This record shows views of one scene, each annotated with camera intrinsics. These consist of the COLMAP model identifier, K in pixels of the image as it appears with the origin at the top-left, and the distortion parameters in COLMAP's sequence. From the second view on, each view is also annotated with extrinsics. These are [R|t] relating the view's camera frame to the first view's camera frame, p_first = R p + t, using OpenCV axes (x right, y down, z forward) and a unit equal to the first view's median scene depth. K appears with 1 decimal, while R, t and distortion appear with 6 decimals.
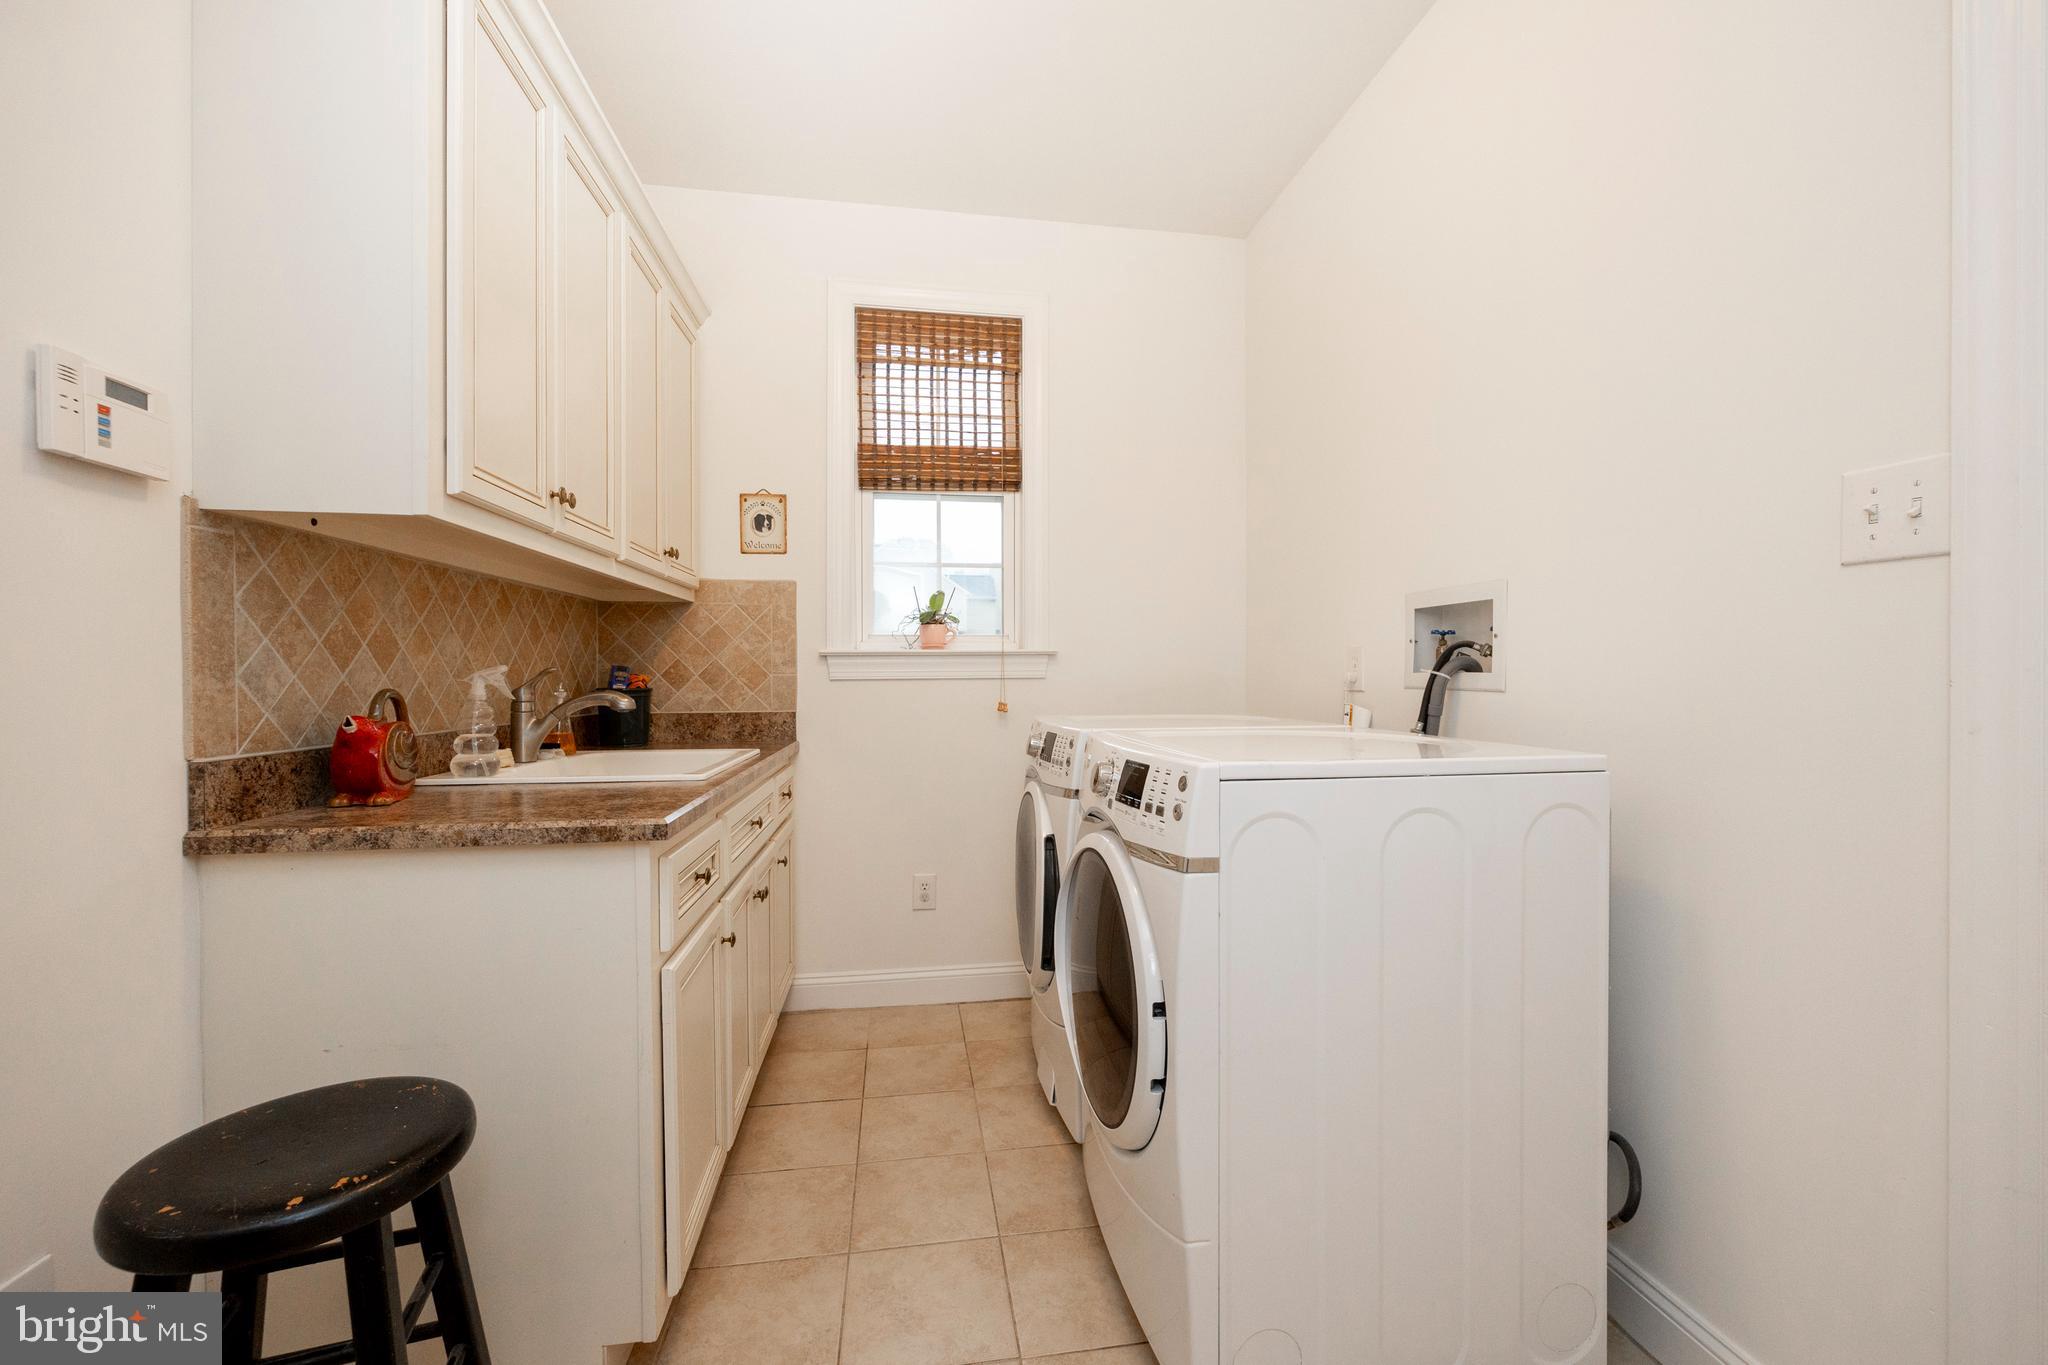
lens RADIAL K [[844.2, 0, 1069.7], [0, 844.2, 675.5], [0, 0, 1]] dist [0.001494, 0.000464]
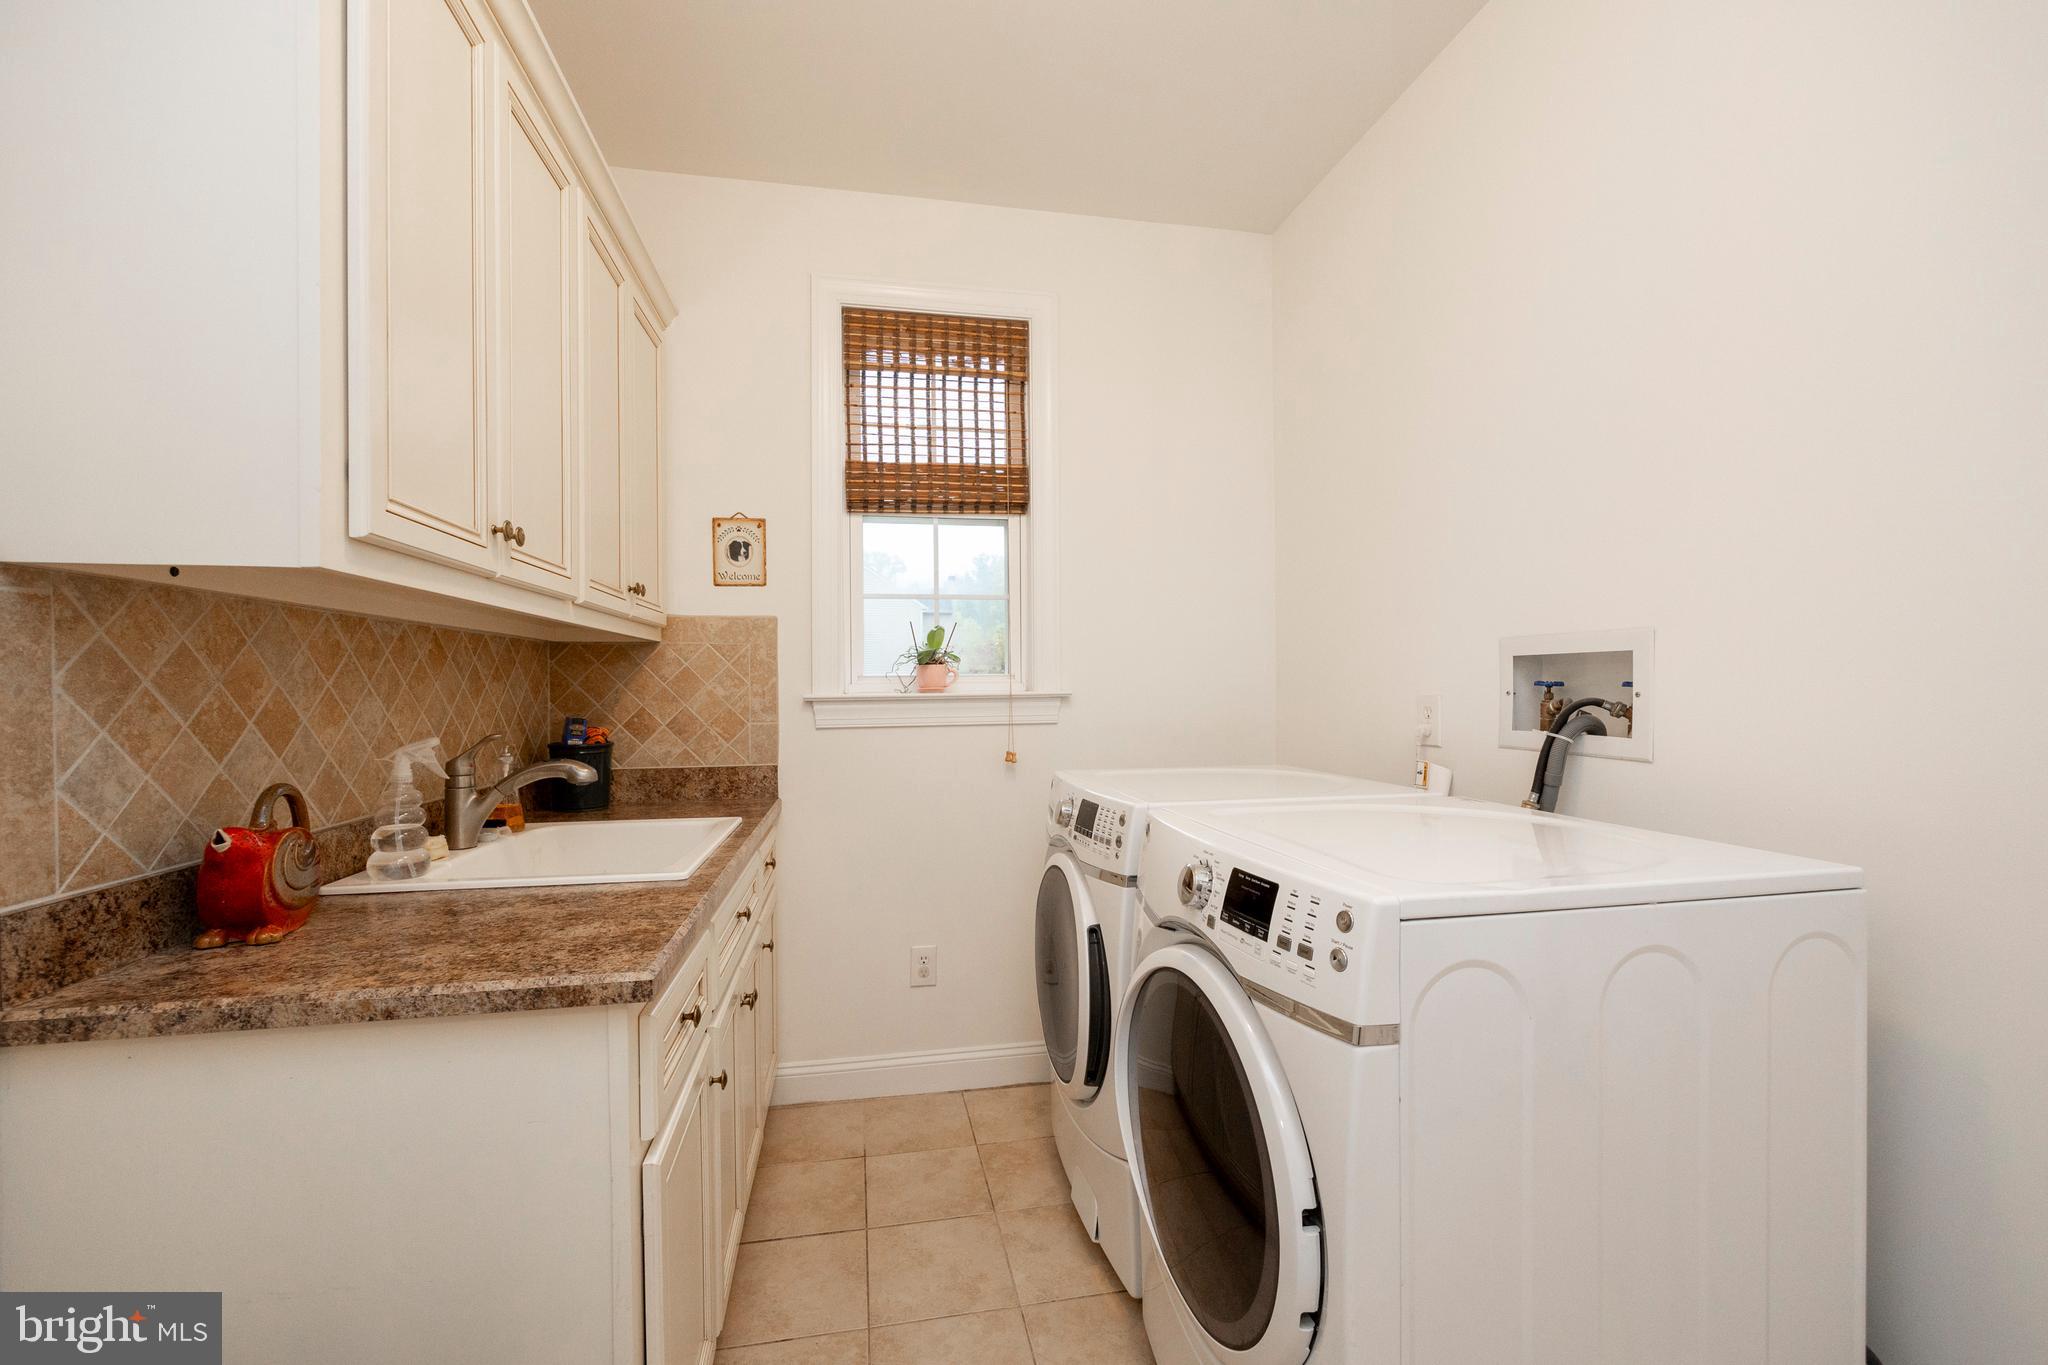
lens RADIAL K [[814.7, 0, 1024.2], [0, 814.7, 674.9], [0, 0, 1]] dist [0.002054, -0.000291]
pose [[0.999714, -0.005041, 0.023387, -0.111126], [0.005122, 0.999981, -0.003429, -0.060244], [-0.023369, 0.003547, 0.999721, 0.185157]]
